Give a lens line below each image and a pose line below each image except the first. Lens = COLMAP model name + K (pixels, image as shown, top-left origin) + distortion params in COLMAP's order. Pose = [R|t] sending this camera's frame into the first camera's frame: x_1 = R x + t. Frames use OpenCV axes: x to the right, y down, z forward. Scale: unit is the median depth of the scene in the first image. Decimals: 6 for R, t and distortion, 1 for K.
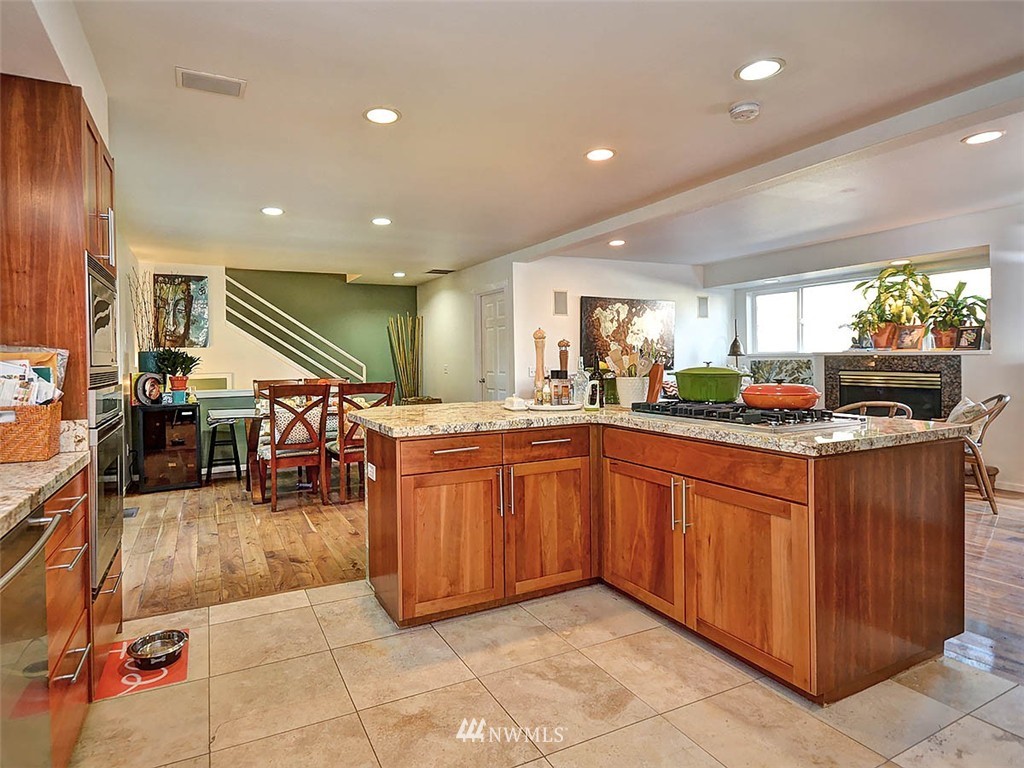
lens RADIAL K [[524.3, 0, 514.7], [0, 524.3, 378.2], [0, 0, 1]] dist [-0.000674, -0.000620]
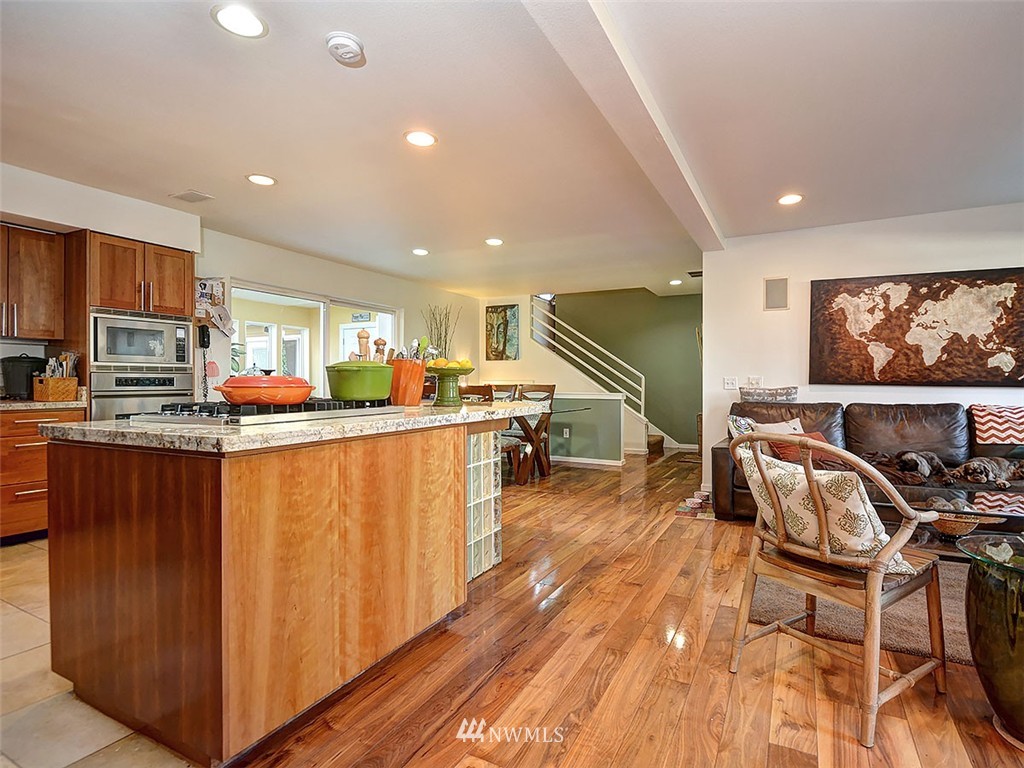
lens RADIAL K [[524.3, 0, 514.7], [0, 524.3, 378.2], [0, 0, 1]] dist [-0.000674, -0.000620]
pose [[0.618064, 0.011756, -0.786040, 0.422195], [-0.035021, 0.999307, -0.012592, 0.001131], [0.785347, 0.035310, 0.618047, 0.224885]]
